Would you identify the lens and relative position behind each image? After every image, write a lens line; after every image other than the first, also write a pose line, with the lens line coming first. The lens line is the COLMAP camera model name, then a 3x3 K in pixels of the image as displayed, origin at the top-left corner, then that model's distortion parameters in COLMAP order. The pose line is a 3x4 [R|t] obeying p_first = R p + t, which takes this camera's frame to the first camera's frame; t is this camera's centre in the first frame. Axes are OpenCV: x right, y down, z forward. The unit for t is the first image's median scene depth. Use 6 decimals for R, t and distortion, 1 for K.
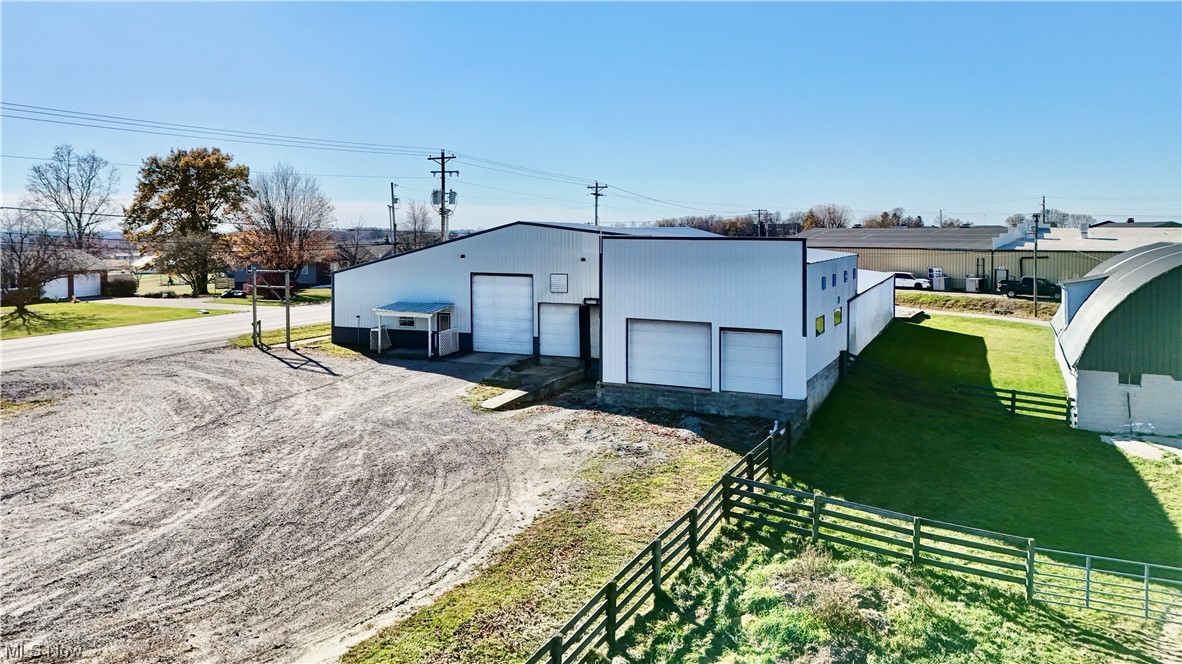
lens RADIAL K [[857.3, 0, 591.8], [0, 857.3, 267.3], [0, 0, 1]] dist [0.030045, -0.004325]
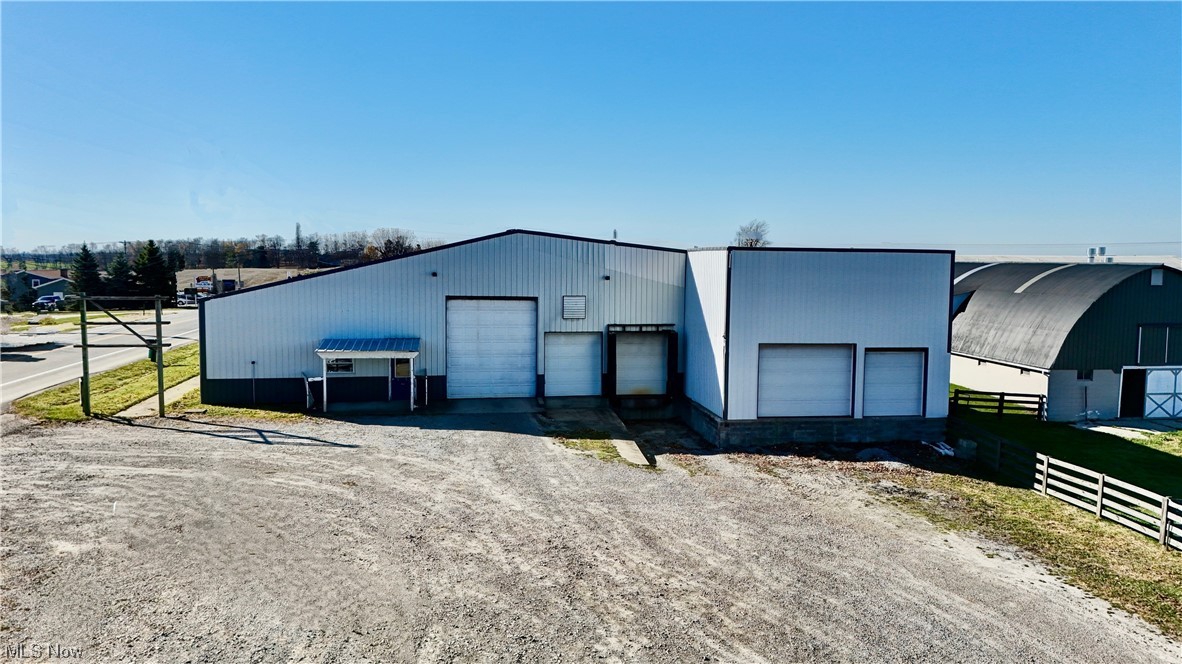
lens RADIAL K [[857.3, 0, 591.8], [0, 857.3, 267.3], [0, 0, 1]] dist [0.030045, -0.004325]
pose [[0.828886, 0.004622, 0.559399, -0.472911], [0.012925, 0.999541, -0.027411, 0.002997], [-0.559269, 0.029951, 0.828445, 0.295916]]
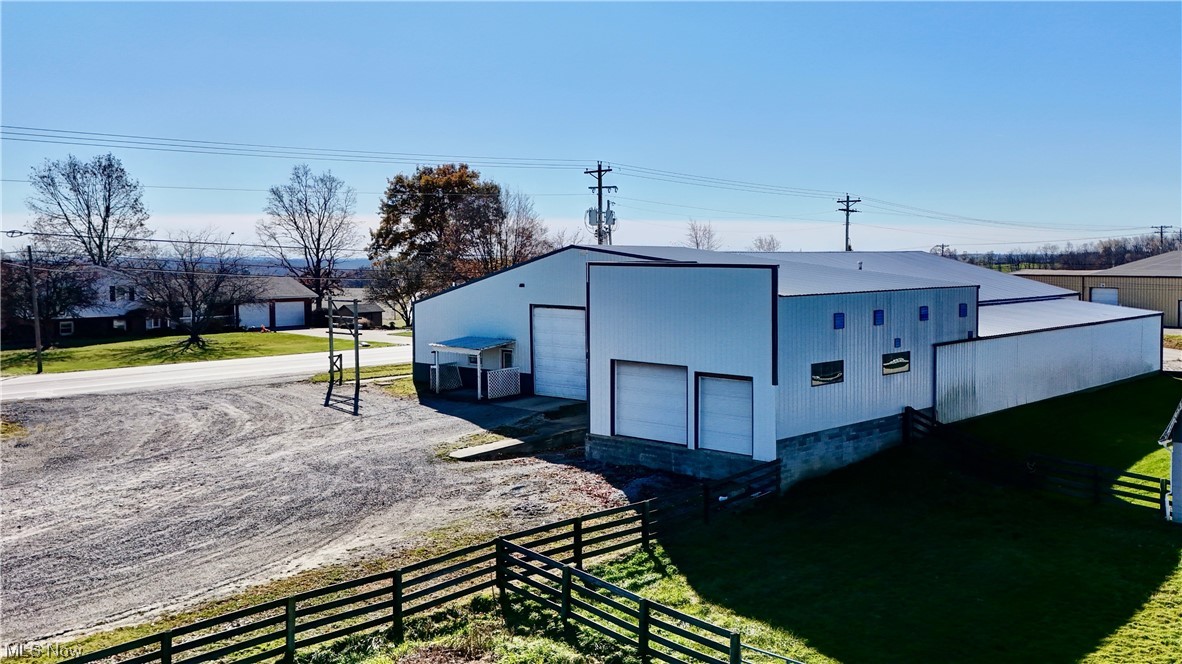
lens RADIAL K [[1045.0, 0, 735.4], [0, 1045.0, 327.4], [0, 0, 1]] dist [0.076980, -0.006674]
pose [[0.965782, 0.014599, -0.258945, 0.343604], [-0.007753, 0.999593, 0.027442, -0.000973], [0.259240, -0.024495, 0.965502, 0.025663]]
